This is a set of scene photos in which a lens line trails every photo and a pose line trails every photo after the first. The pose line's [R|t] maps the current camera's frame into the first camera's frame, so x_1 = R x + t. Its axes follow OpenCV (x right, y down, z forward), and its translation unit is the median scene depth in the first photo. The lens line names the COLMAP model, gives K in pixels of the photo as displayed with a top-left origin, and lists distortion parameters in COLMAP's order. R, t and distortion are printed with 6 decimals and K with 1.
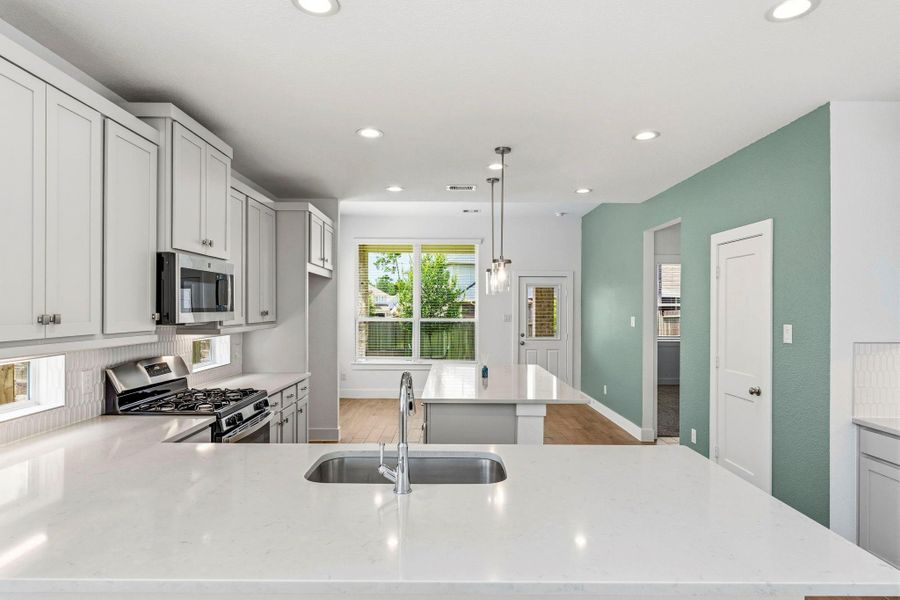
lens RADIAL K [[501.5, 0, 450.0], [0, 501.5, 300.0], [0, 0, 1]] dist [-0.002429, -0.000726]
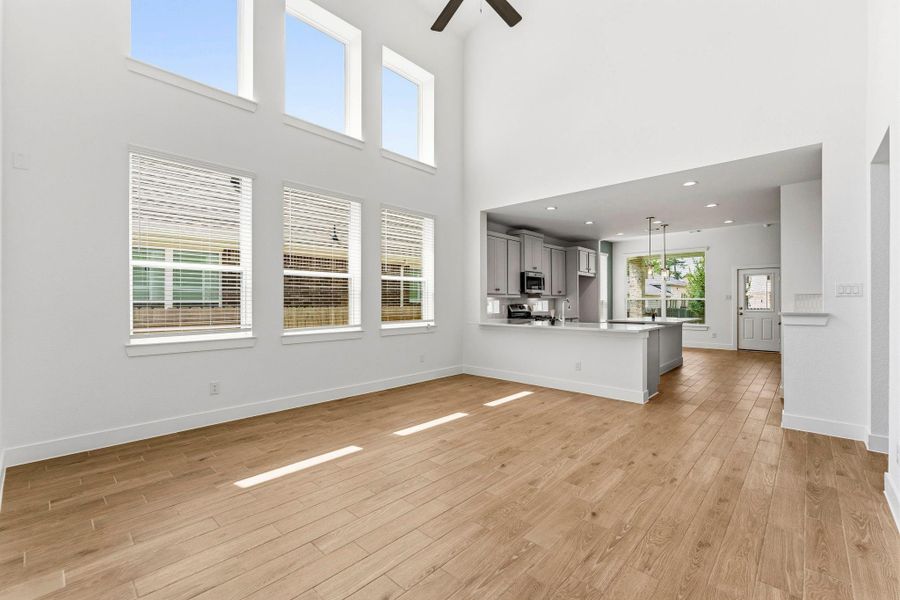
lens RADIAL K [[382.7, 0, 450.0], [0, 382.7, 300.0], [0, 0, 1]] dist [-0.000288, -0.000117]
pose [[0.722130, -0.007086, -0.691721, 0.736873], [0.014559, 0.999882, 0.004956, 0.063197], [0.691604, -0.013650, 0.722148, -1.032495]]
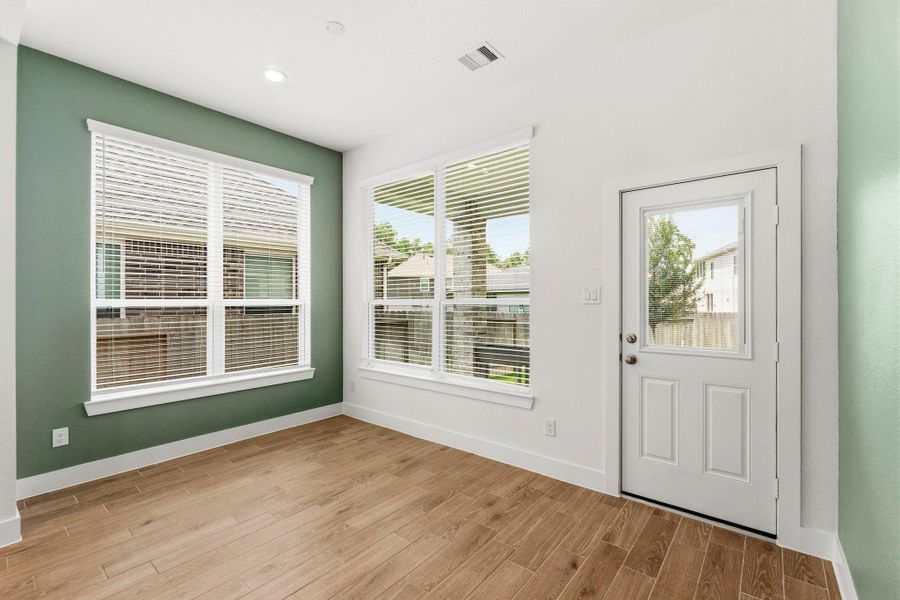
lens RADIAL K [[392.6, 0, 450.0], [0, 392.6, 300.0], [0, 0, 1]] dist [-0.001329, -0.000245]
pose [[0.765263, -0.005310, -0.643696, 0.561426], [0.016459, 0.999800, 0.011320, 0.079084], [0.643508, -0.019257, 0.765197, 1.598473]]
